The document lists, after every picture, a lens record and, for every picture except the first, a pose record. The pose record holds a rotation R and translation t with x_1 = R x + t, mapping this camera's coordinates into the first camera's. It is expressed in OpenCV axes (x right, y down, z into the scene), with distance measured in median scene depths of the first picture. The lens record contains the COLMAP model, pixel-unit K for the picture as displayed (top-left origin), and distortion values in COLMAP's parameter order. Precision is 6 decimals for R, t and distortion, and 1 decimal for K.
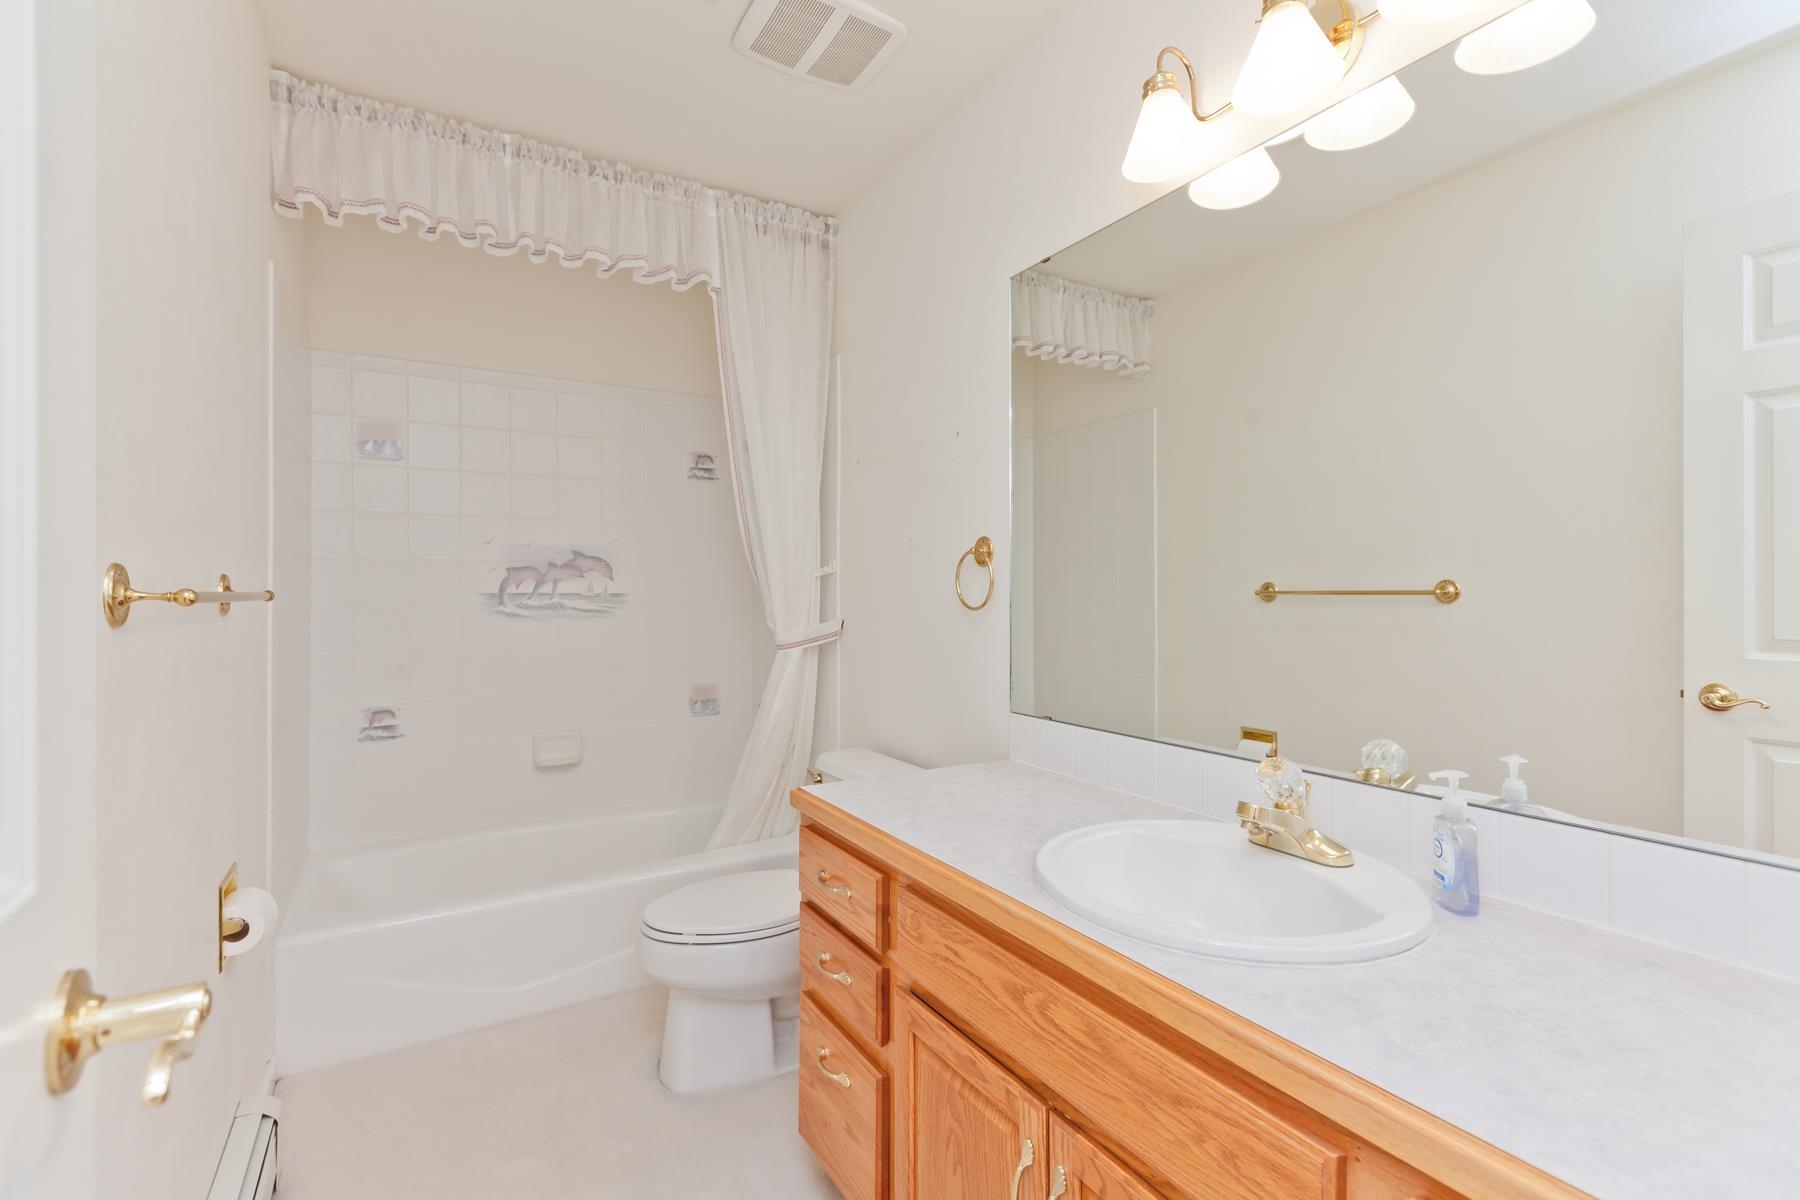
lens RADIAL K [[816.1, 0, 904.9], [0, 816.1, 599.8], [0, 0, 1]] dist [-0.000730, 0.000082]
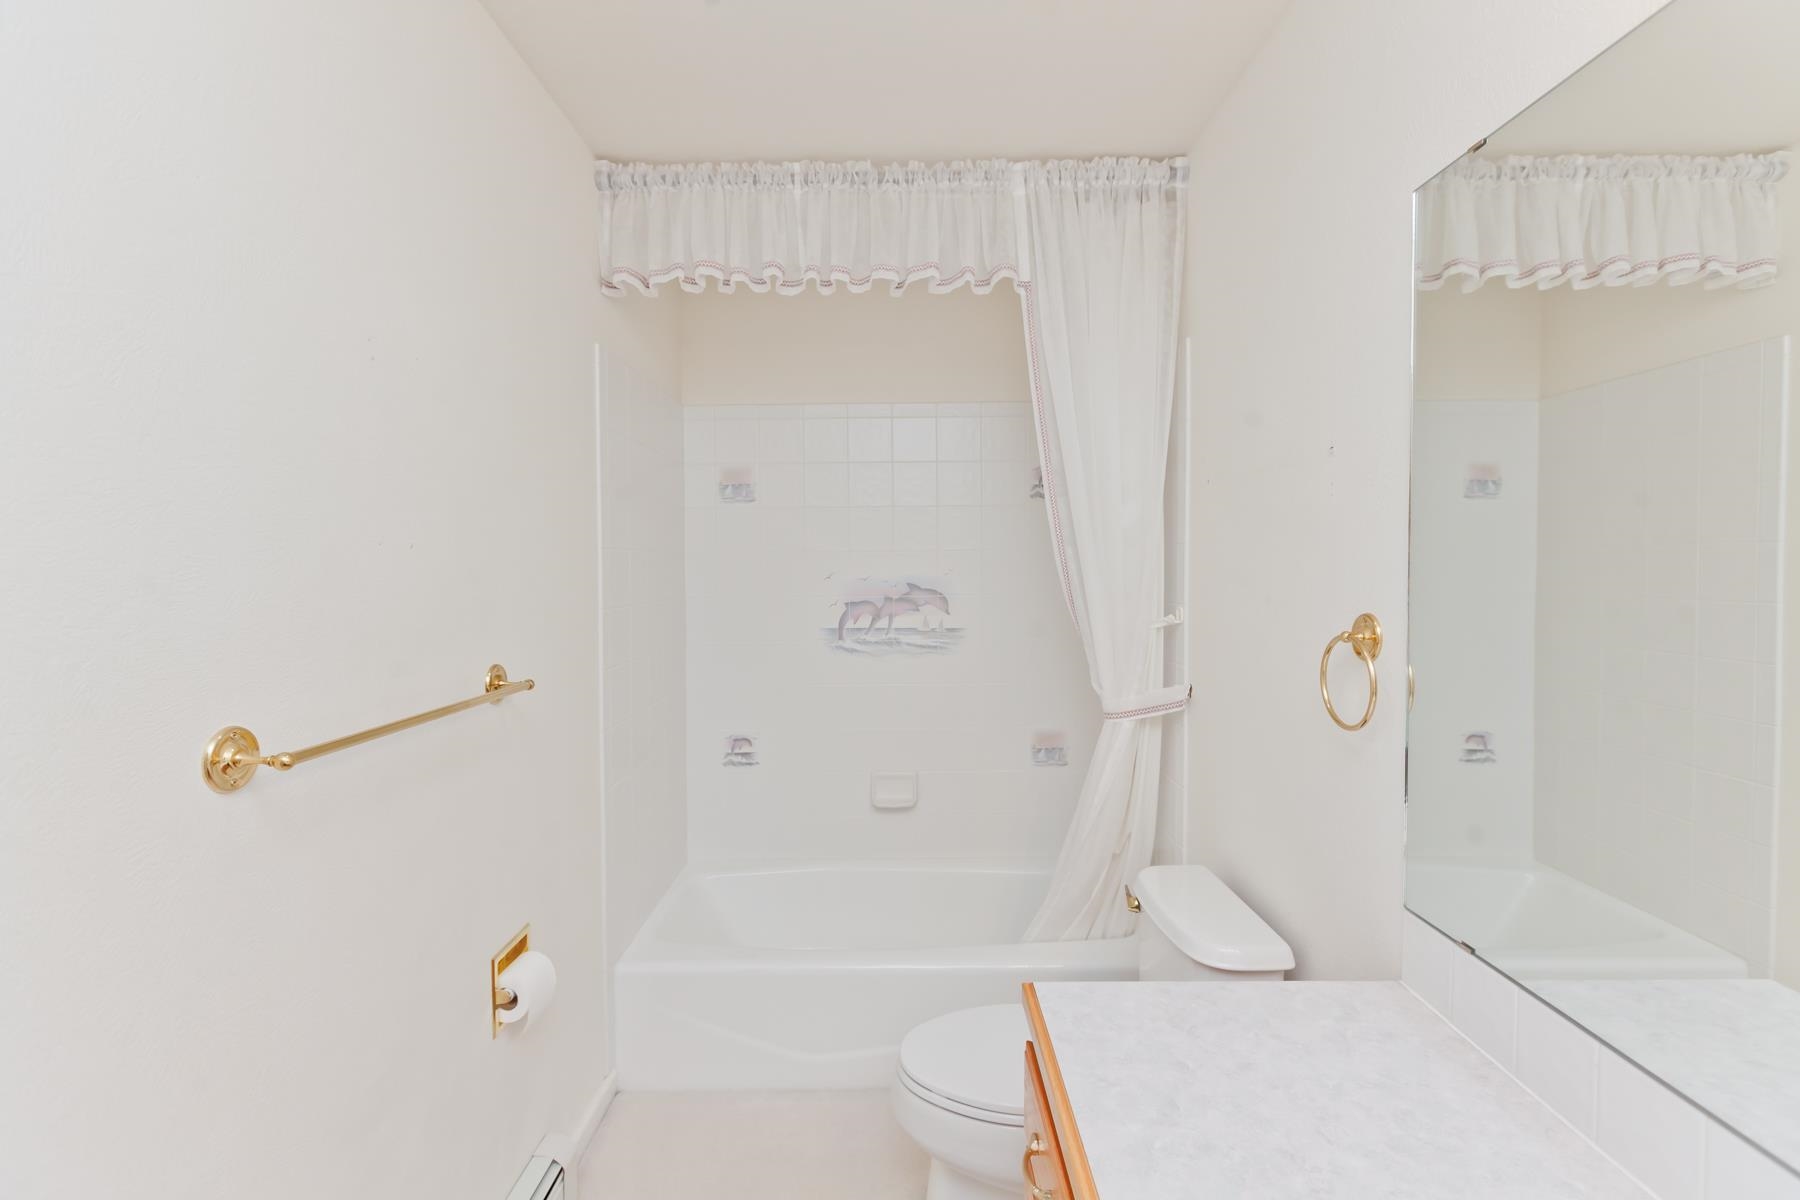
lens RADIAL K [[816.1, 0, 894.2], [0, 816.1, 594.9], [0, 0, 1]] dist [-0.000730, 0.000082]
pose [[0.853146, 0.013401, -0.521500, 0.085262], [0.000764, 0.999637, 0.026937, -0.082359], [0.521672, -0.023379, 0.852826, 0.204776]]
